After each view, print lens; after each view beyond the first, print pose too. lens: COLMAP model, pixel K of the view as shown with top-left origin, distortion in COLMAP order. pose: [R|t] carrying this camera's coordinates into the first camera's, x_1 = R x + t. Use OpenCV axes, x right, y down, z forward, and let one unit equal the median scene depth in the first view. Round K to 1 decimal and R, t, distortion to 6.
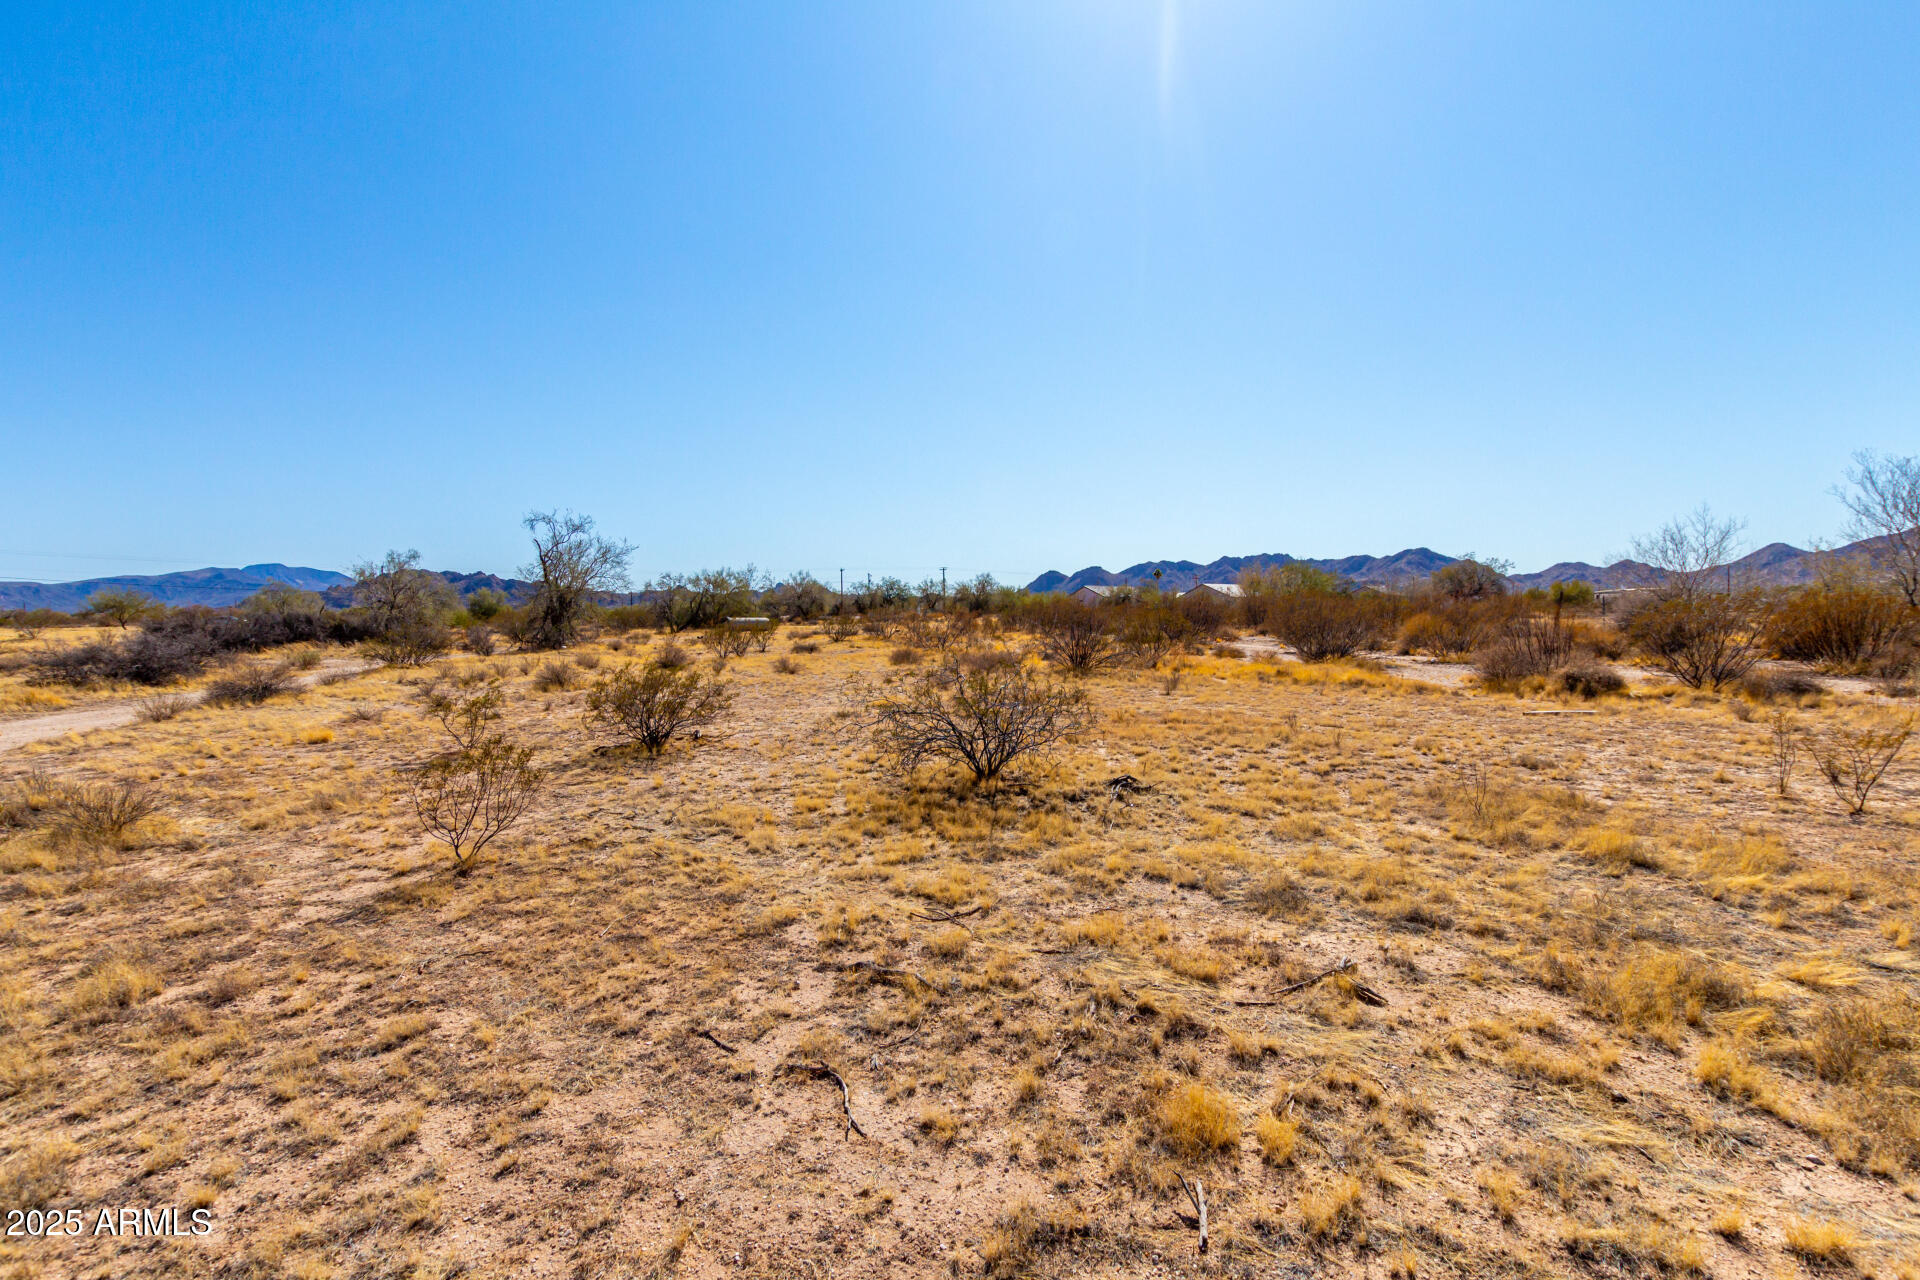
lens RADIAL K [[876.5, 0, 961.3], [0, 876.5, 631.0], [0, 0, 1]] dist [0.011068, -0.004198]
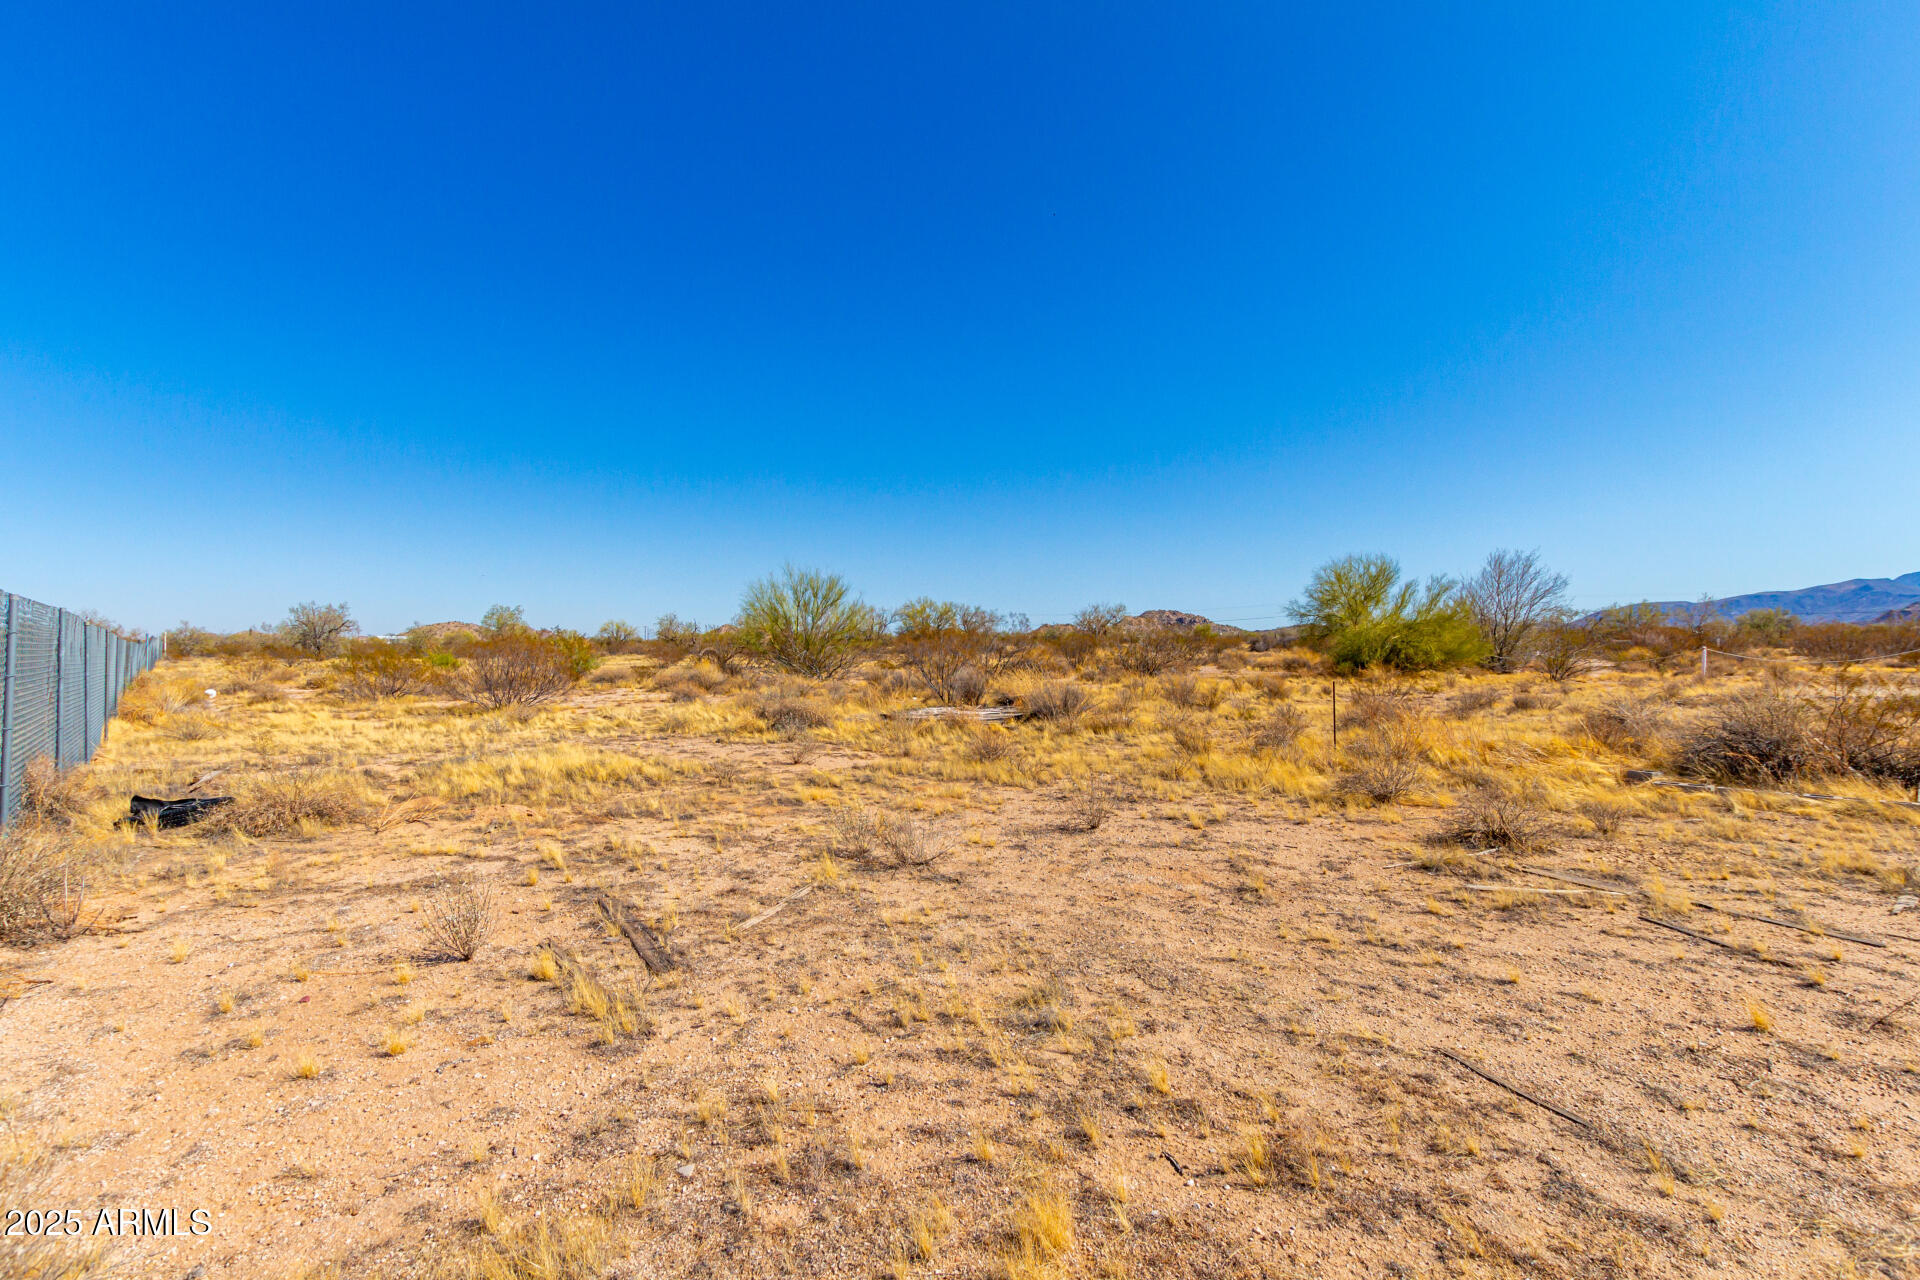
lens RADIAL K [[876.5, 0, 960.7], [0, 876.5, 637.1], [0, 0, 1]] dist [0.011068, -0.004198]
pose [[0.003449, 0.003901, -0.999986, 9.028558], [-0.011455, 0.999927, 0.003862, -0.045742], [0.999928, 0.011442, 0.003494, 0.463531]]
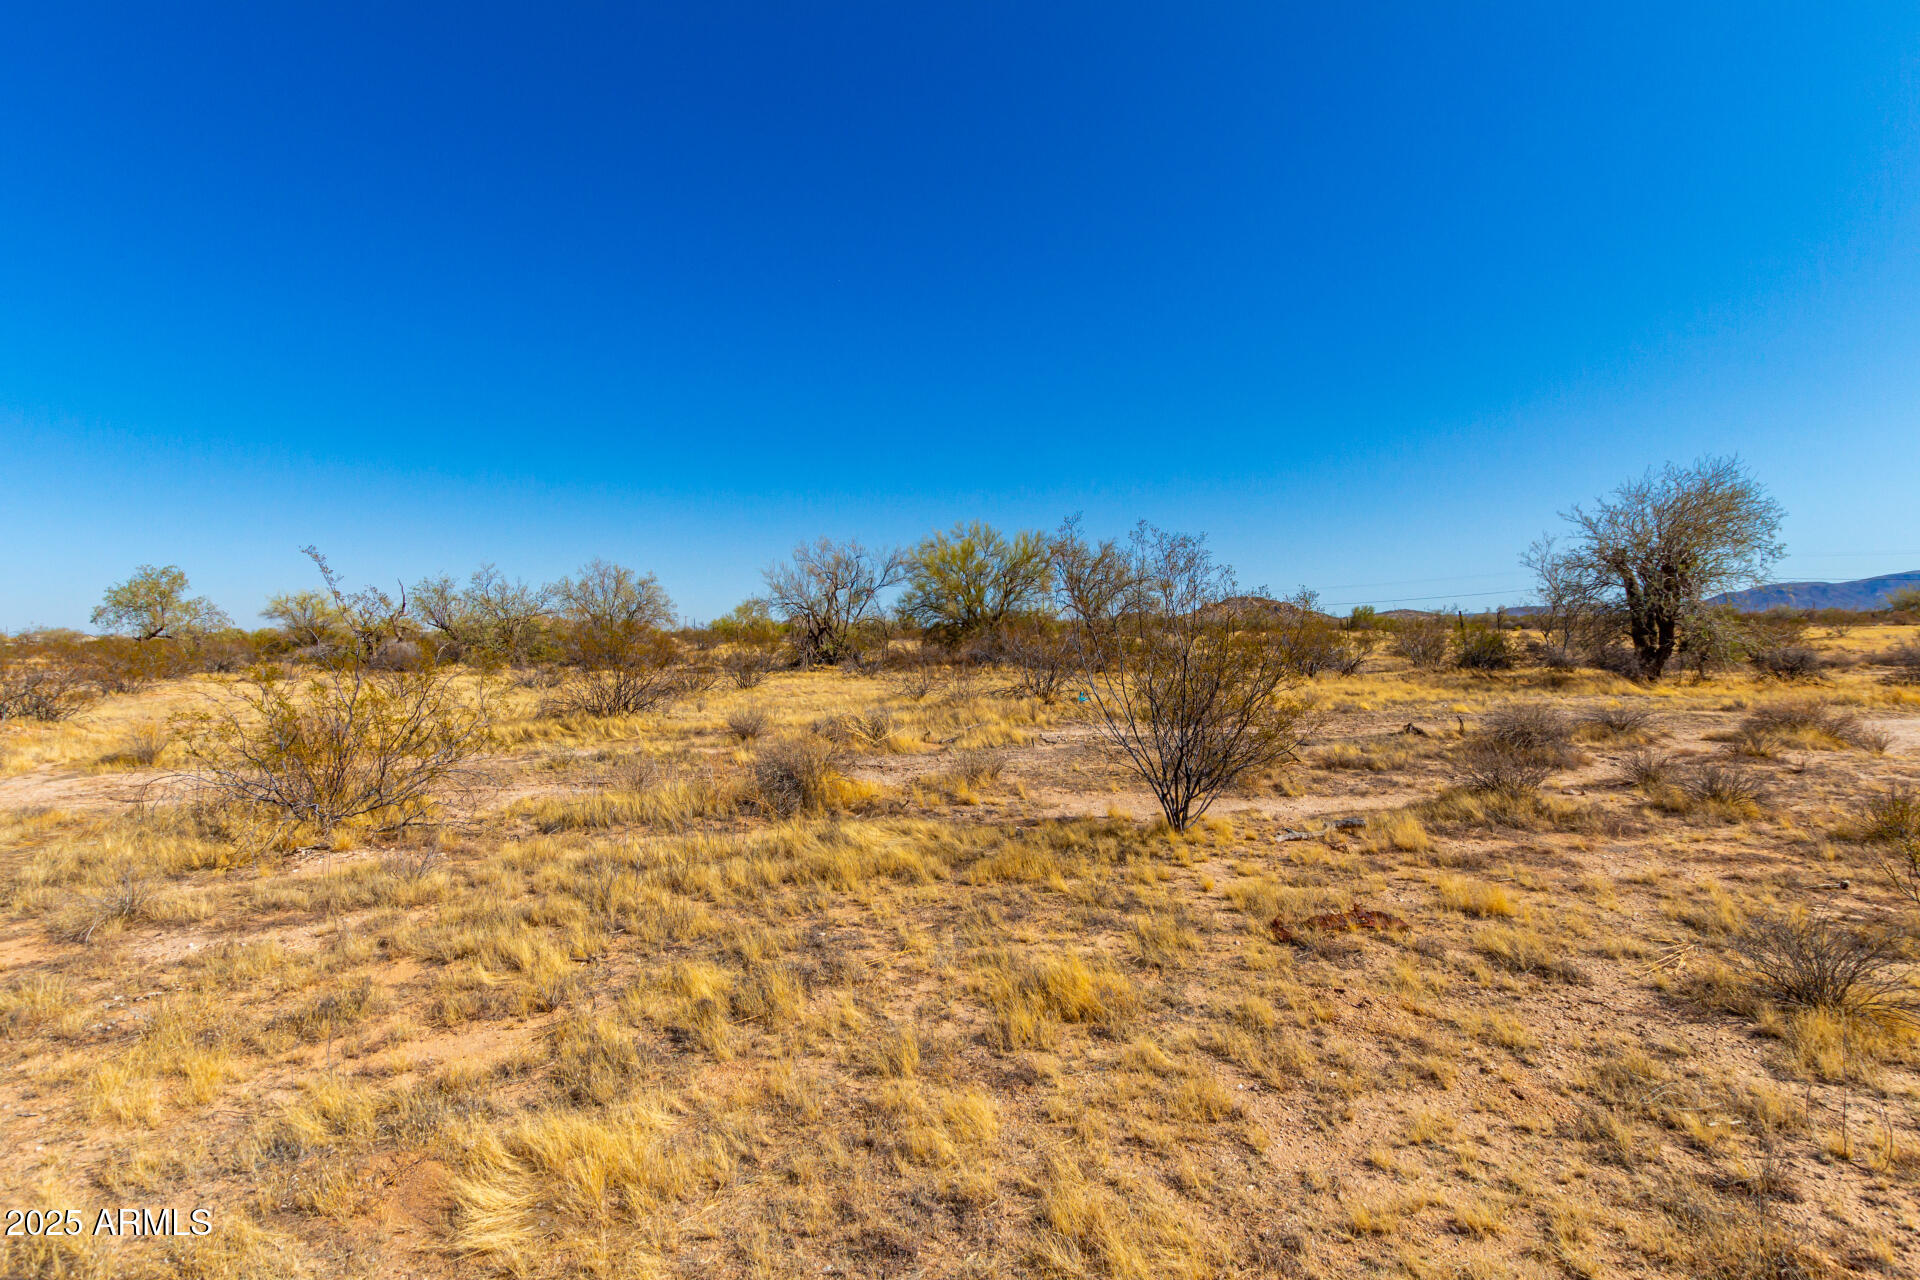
lens RADIAL K [[876.5, 0, 961.9], [0, 876.5, 635.9], [0, 0, 1]] dist [0.011068, -0.004198]
pose [[-0.008563, 0.016989, -0.999819, -0.106289], [-0.009692, 0.999807, 0.017071, -0.000409], [0.999916, 0.009837, -0.008397, -0.107018]]
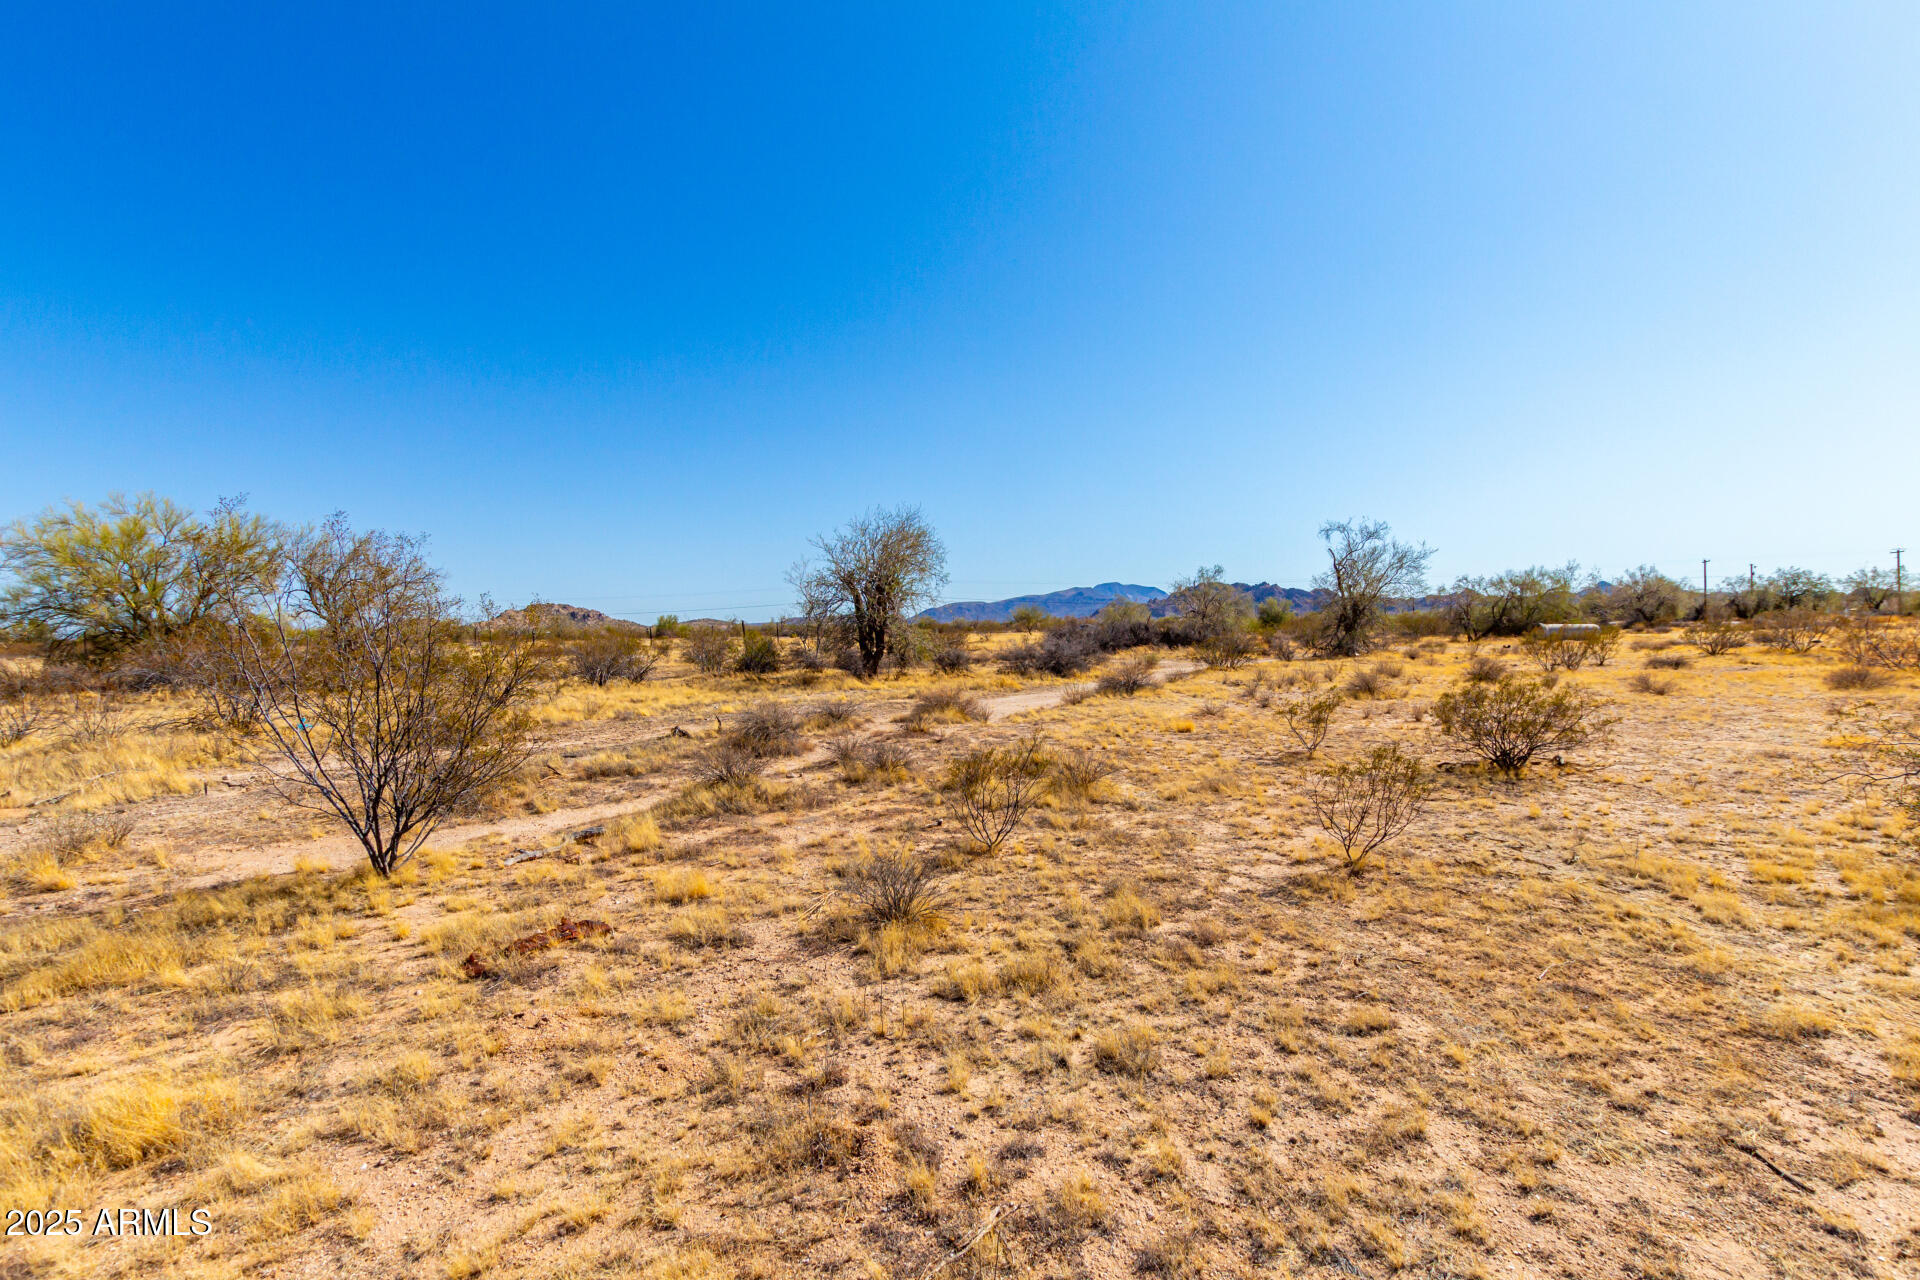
lens RADIAL K [[876.5, 0, 961.5], [0, 876.5, 634.4], [0, 0, 1]] dist [0.011068, -0.004198]
pose [[0.673620, 0.004455, -0.739064, -0.084388], [-0.007466, 0.999972, -0.000777, -0.002756], [0.739040, 0.006041, 0.673634, -0.035621]]
